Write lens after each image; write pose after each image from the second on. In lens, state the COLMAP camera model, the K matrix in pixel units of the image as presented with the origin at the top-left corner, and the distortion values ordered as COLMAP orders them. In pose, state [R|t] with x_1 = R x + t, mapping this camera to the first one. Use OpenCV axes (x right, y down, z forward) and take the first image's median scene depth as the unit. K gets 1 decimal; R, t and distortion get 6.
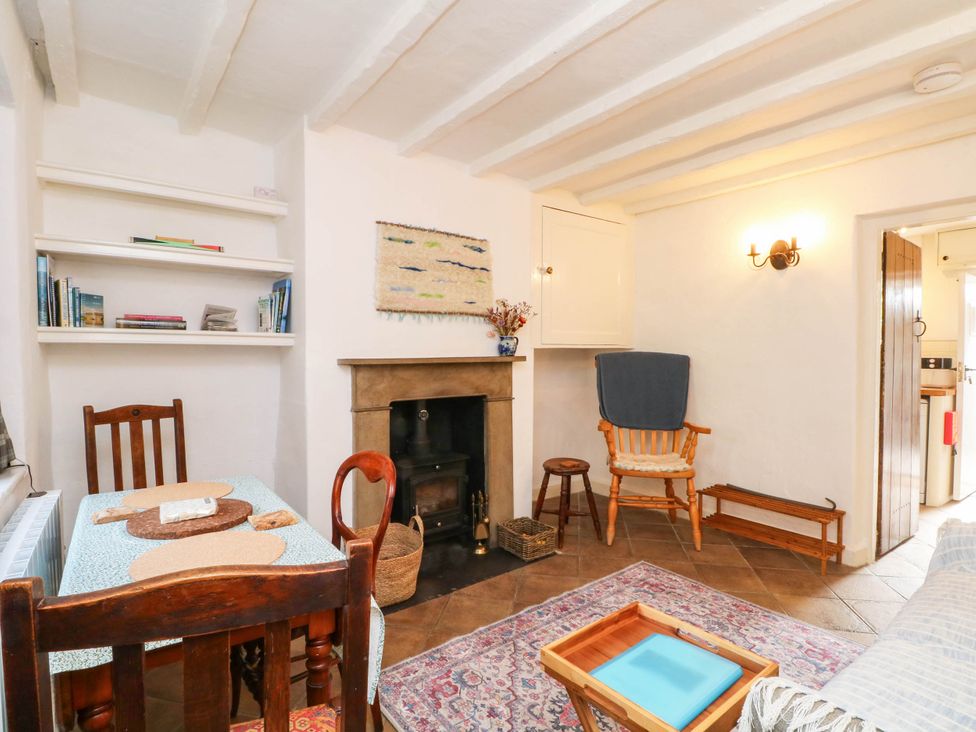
lens RADIAL K [[512.9, 0, 483.9], [0, 512.9, 363.0], [0, 0, 1]] dist [0.000988, -0.013793]
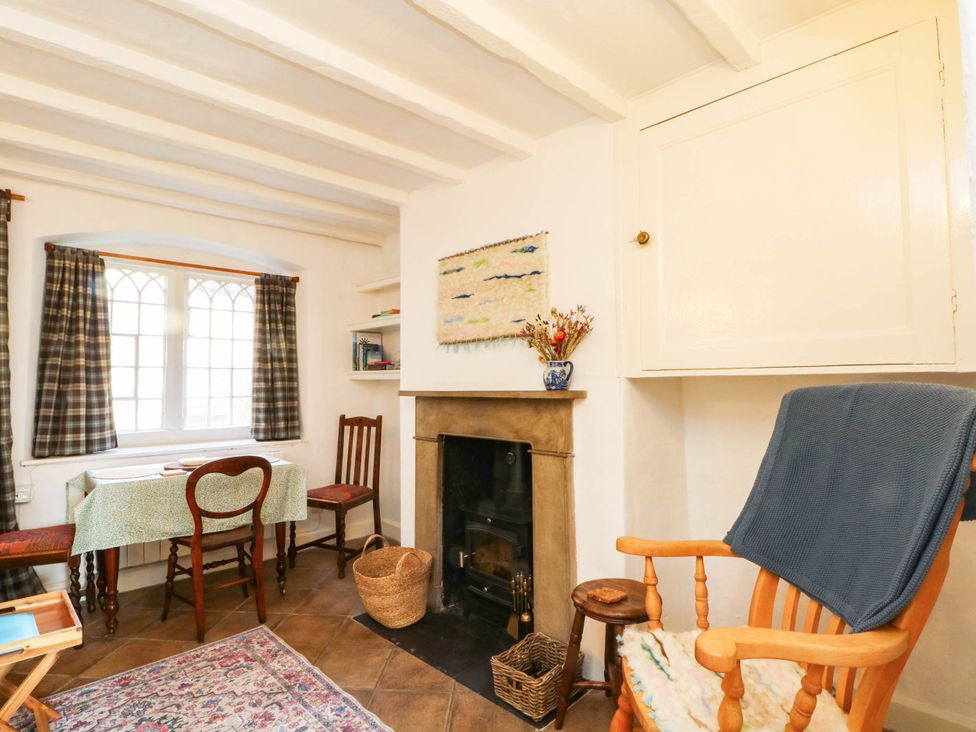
lens RADIAL K [[512.9, 0, 483.9], [0, 512.9, 363.0], [0, 0, 1]] dist [0.000988, -0.013793]
pose [[0.119878, -0.039583, -0.991999, 0.807367], [-0.017795, 0.998959, -0.042011, -0.022596], [0.992629, 0.022688, 0.119049, 0.940719]]
